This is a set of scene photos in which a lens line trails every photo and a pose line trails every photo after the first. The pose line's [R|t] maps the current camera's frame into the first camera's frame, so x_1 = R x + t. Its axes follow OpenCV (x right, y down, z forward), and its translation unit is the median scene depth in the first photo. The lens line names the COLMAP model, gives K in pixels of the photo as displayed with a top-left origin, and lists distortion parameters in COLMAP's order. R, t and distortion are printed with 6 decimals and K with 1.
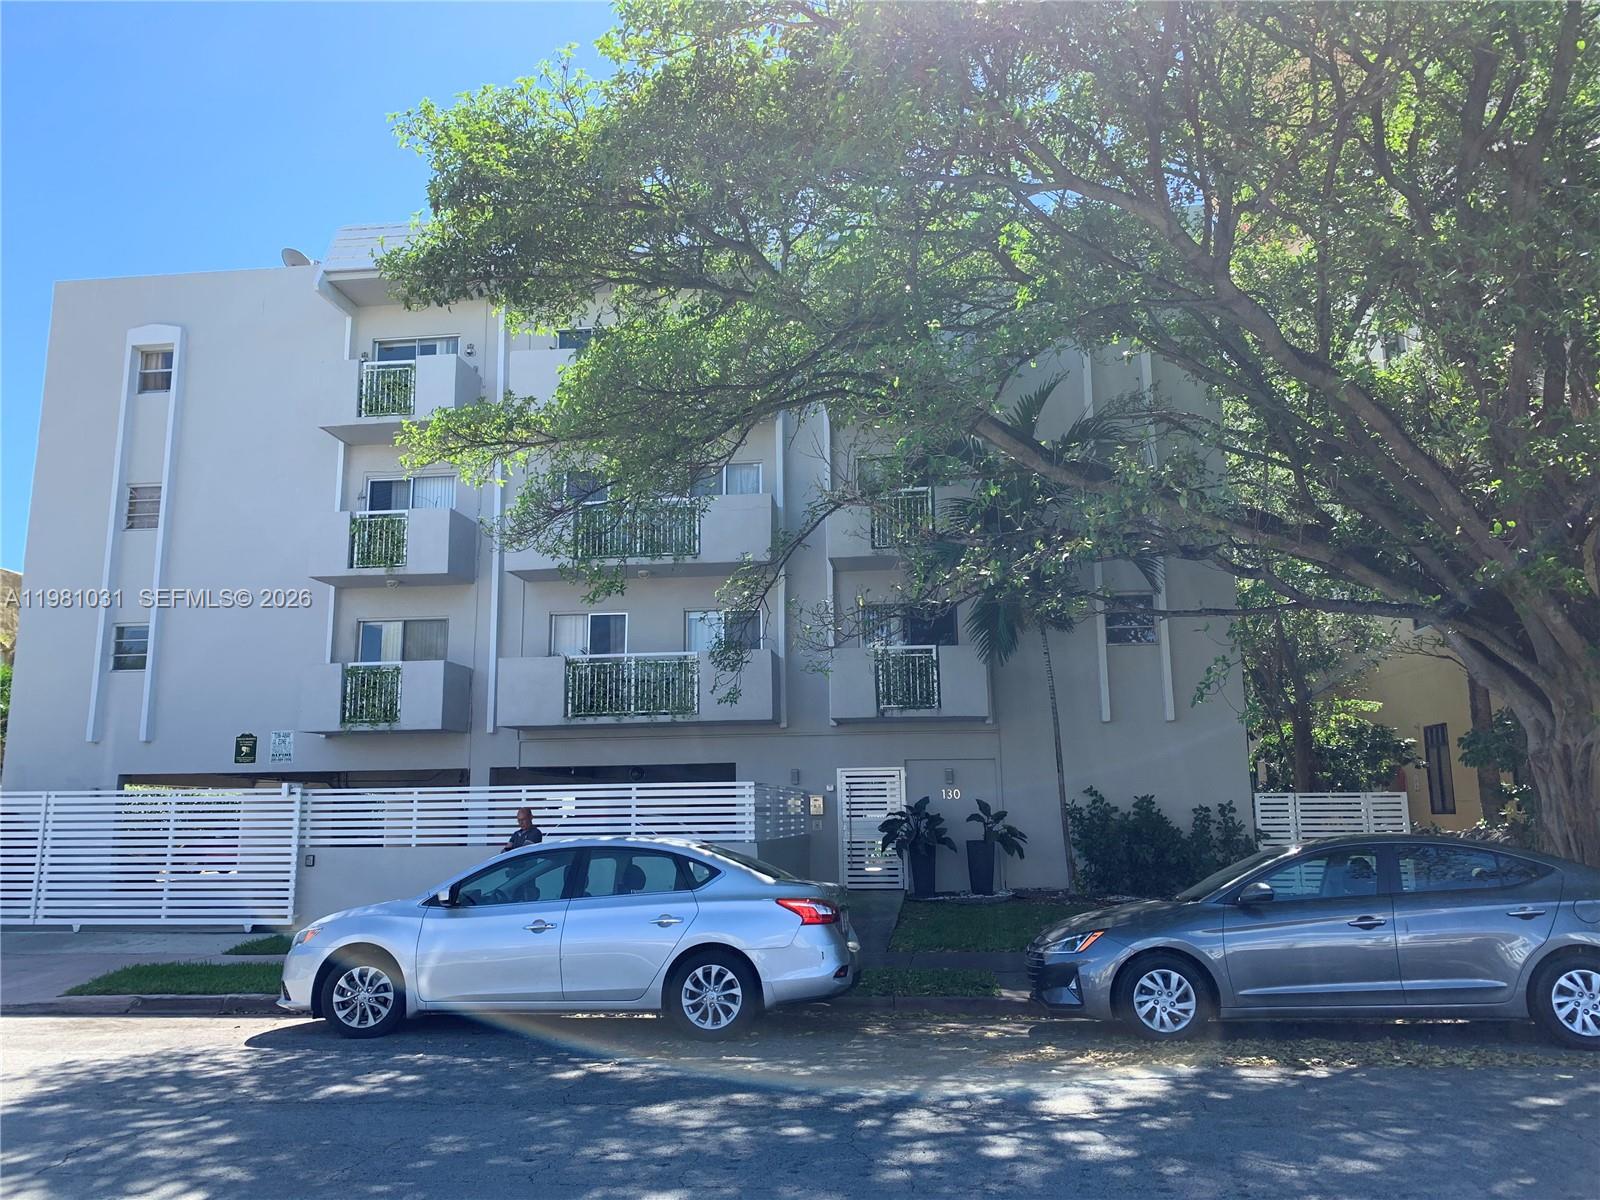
lens RADIAL K [[1191.7, 0, 798.8], [0, 1191.7, 592.9], [0, 0, 1]] dist [0.107046, -0.240964]
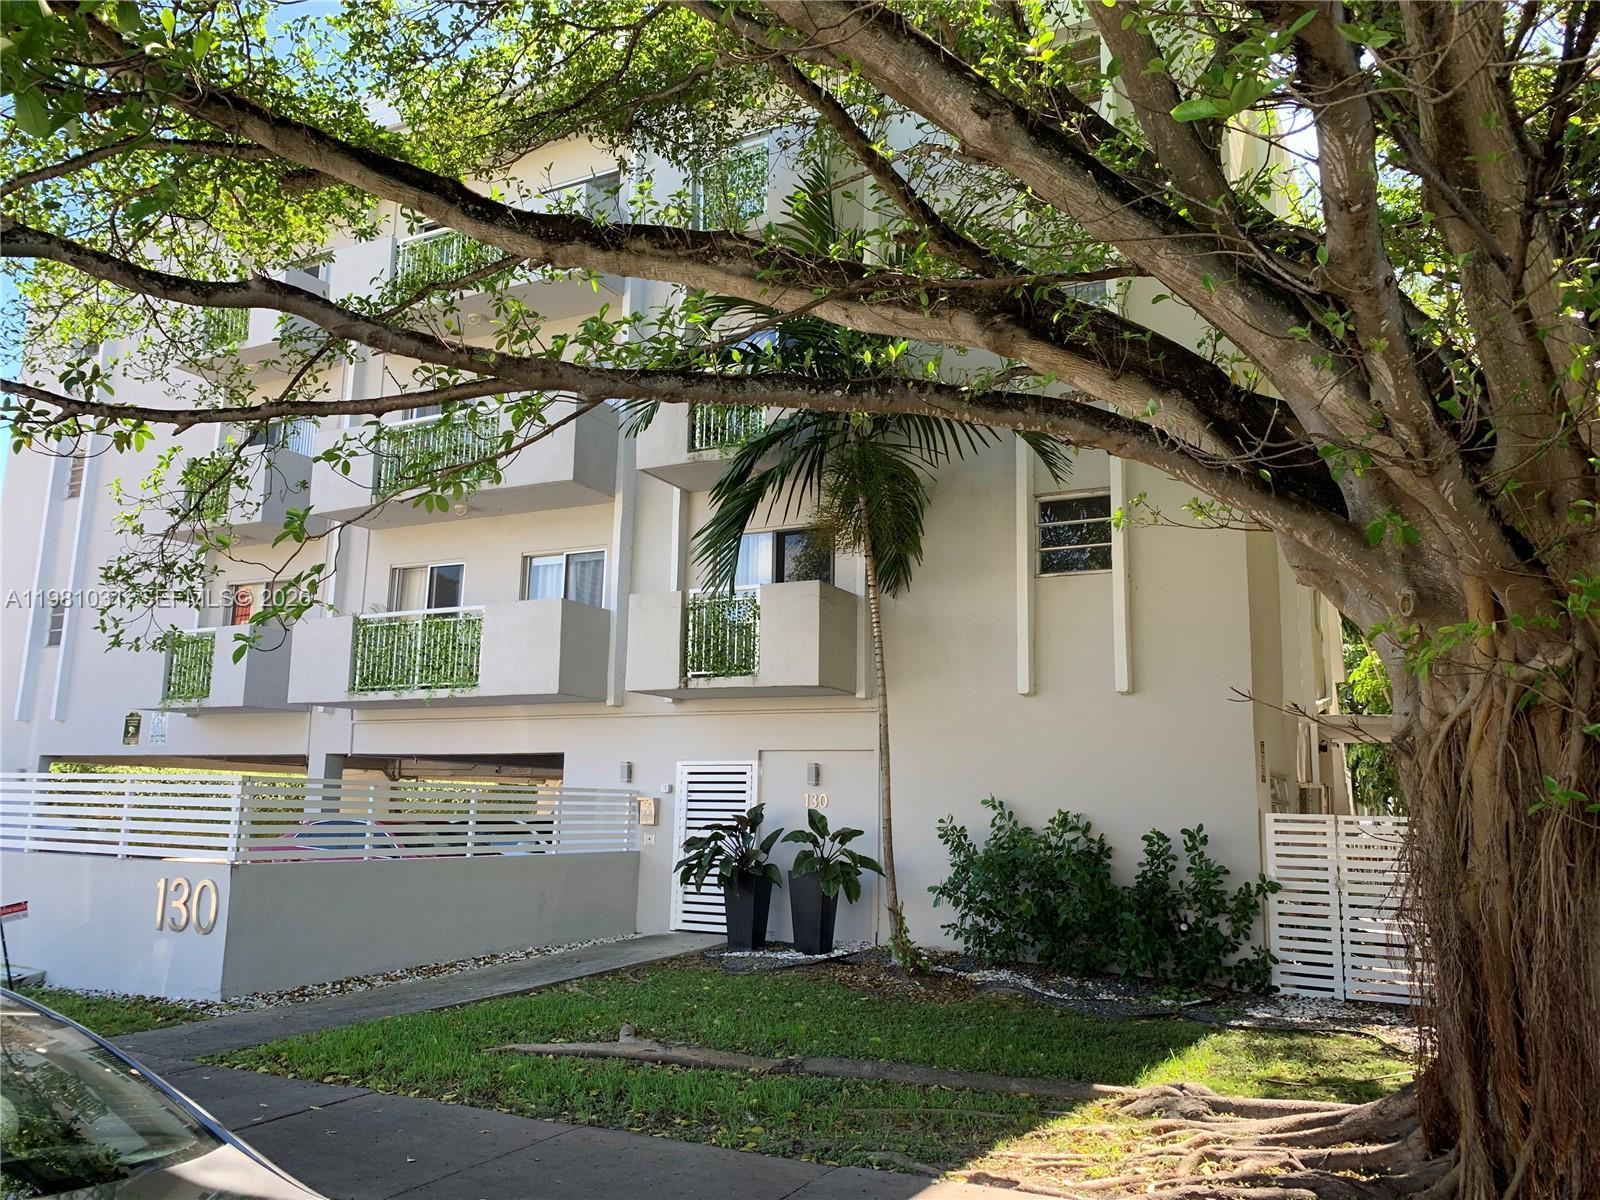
lens RADIAL K [[1191.7, 0, 798.8], [0, 1191.7, 592.9], [0, 0, 1]] dist [0.107046, -0.240964]
pose [[0.929204, -0.034553, -0.367948, 0.389067], [0.034779, 0.999377, -0.006020, 0.053633], [0.367927, -0.007203, 0.929827, 0.367534]]
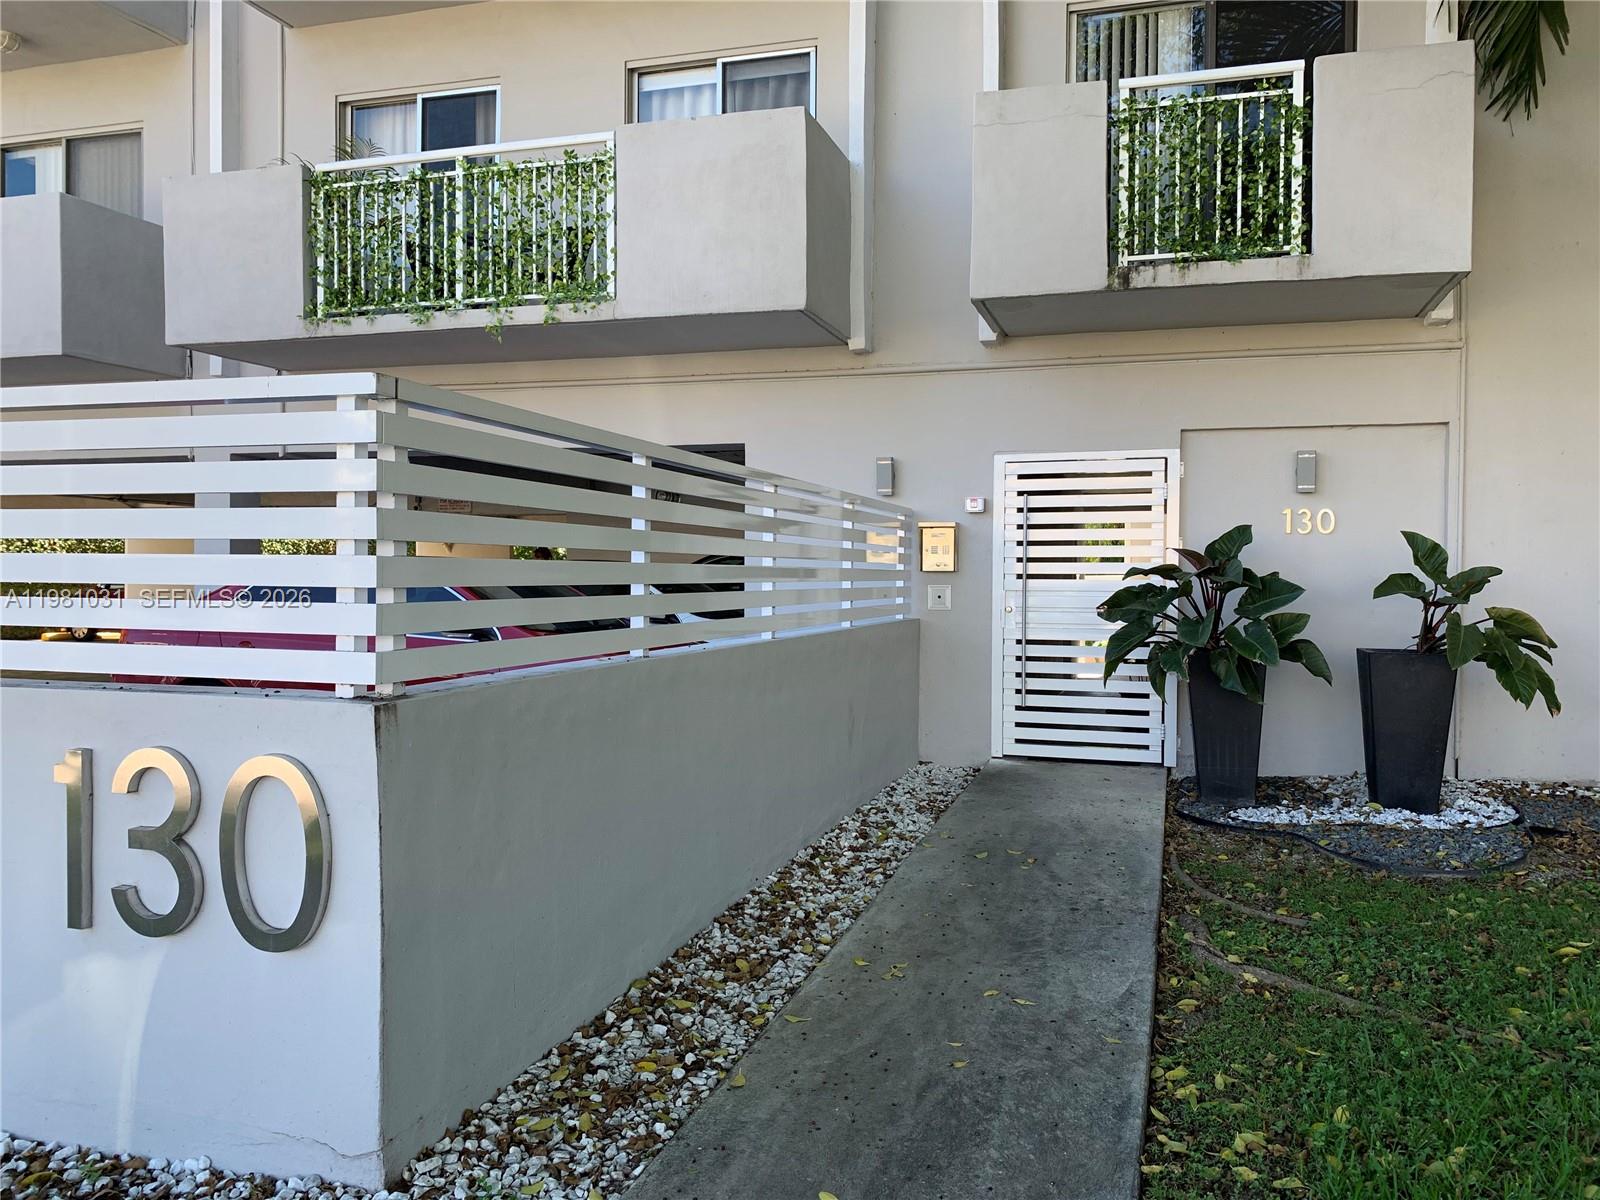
lens RADIAL K [[1191.7, 0, 798.8], [0, 1191.7, 592.9], [0, 0, 1]] dist [0.107046, -0.240964]
pose [[0.982432, 0.022018, -0.185318, 0.044281], [0.014476, 0.981033, 0.193302, 0.120079], [0.186059, -0.192589, 0.963479, 0.633512]]
